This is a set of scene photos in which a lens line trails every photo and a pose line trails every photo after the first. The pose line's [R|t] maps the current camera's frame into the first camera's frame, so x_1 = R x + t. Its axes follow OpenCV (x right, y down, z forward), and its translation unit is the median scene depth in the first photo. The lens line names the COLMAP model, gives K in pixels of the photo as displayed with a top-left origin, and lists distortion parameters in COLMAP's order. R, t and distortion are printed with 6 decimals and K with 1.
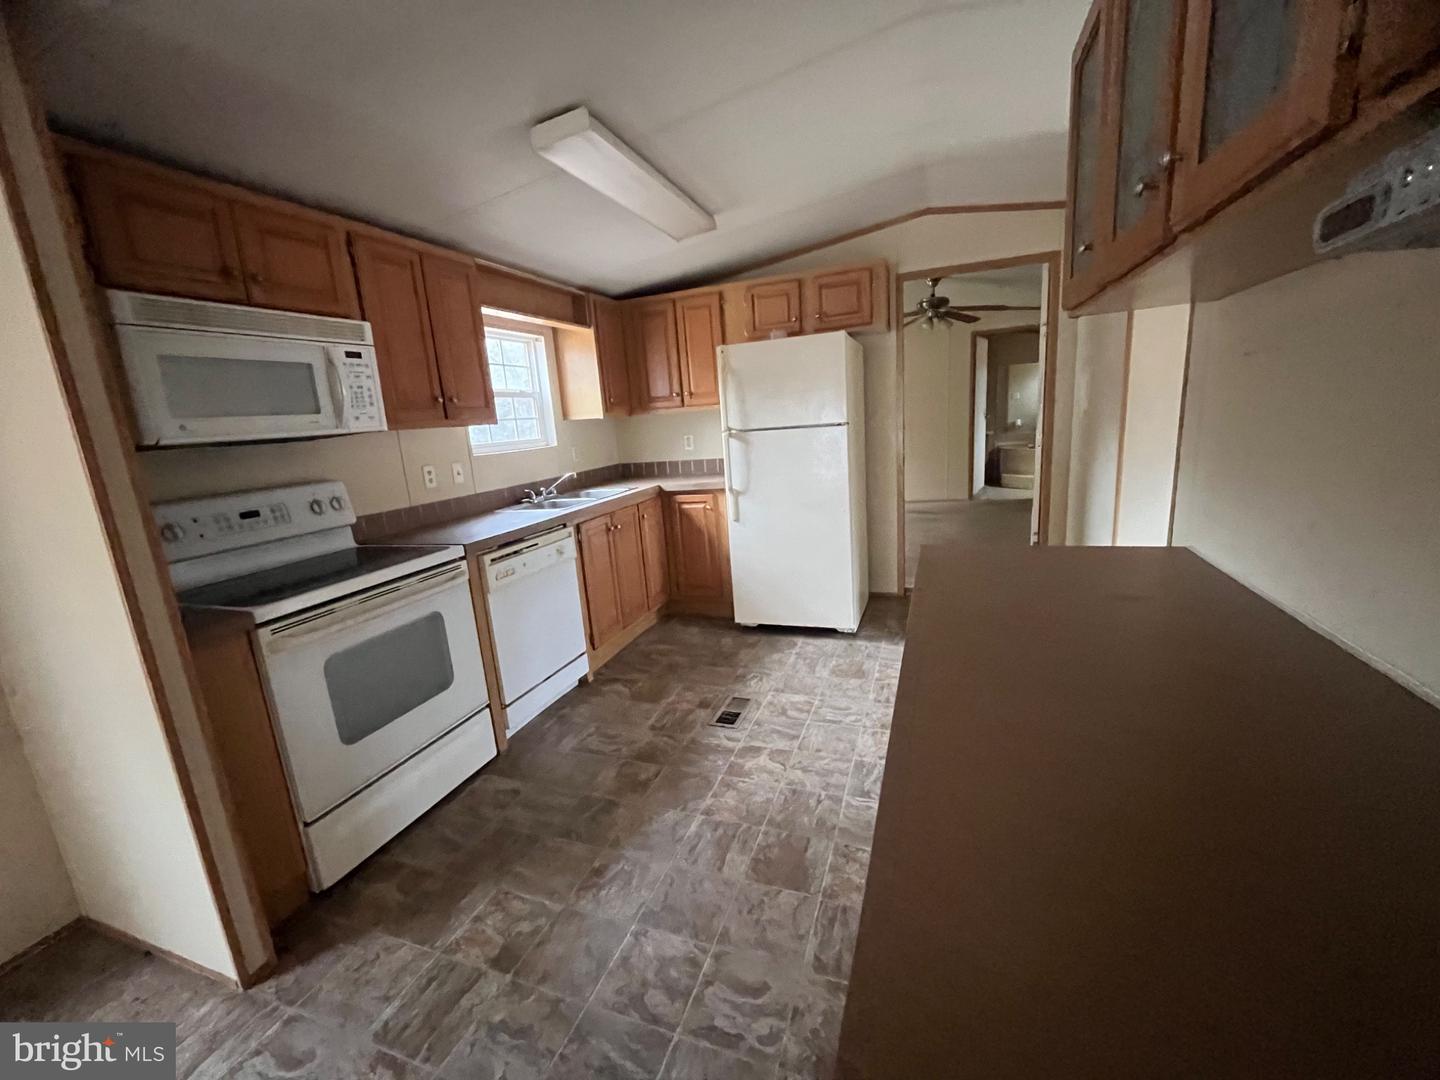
lens RADIAL K [[587.1, 0, 720.0], [0, 587.1, 540.0], [0, 0, 1]] dist [-0.001147, -0.000083]
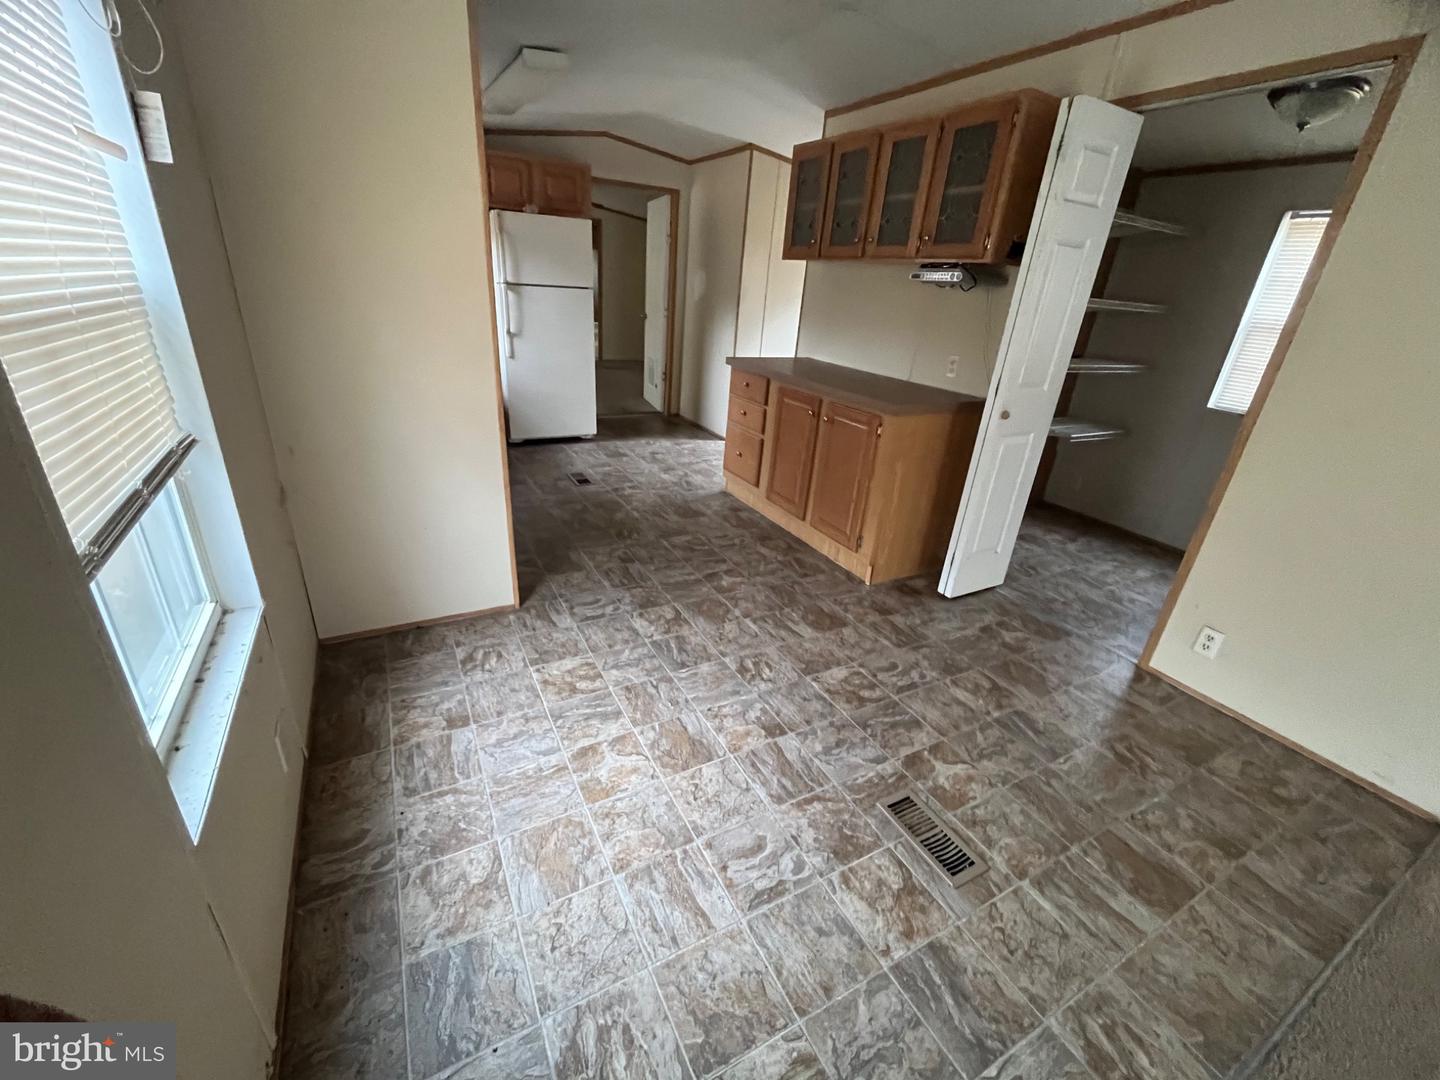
lens RADIAL K [[587.1, 0, 720.0], [0, 587.1, 540.0], [0, 0, 1]] dist [-0.001147, -0.000083]
pose [[0.645872, -0.195302, 0.738042, -1.264496], [0.045011, 0.974785, 0.218560, 0.175204], [-0.762117, -0.107942, 0.638377, -0.394480]]
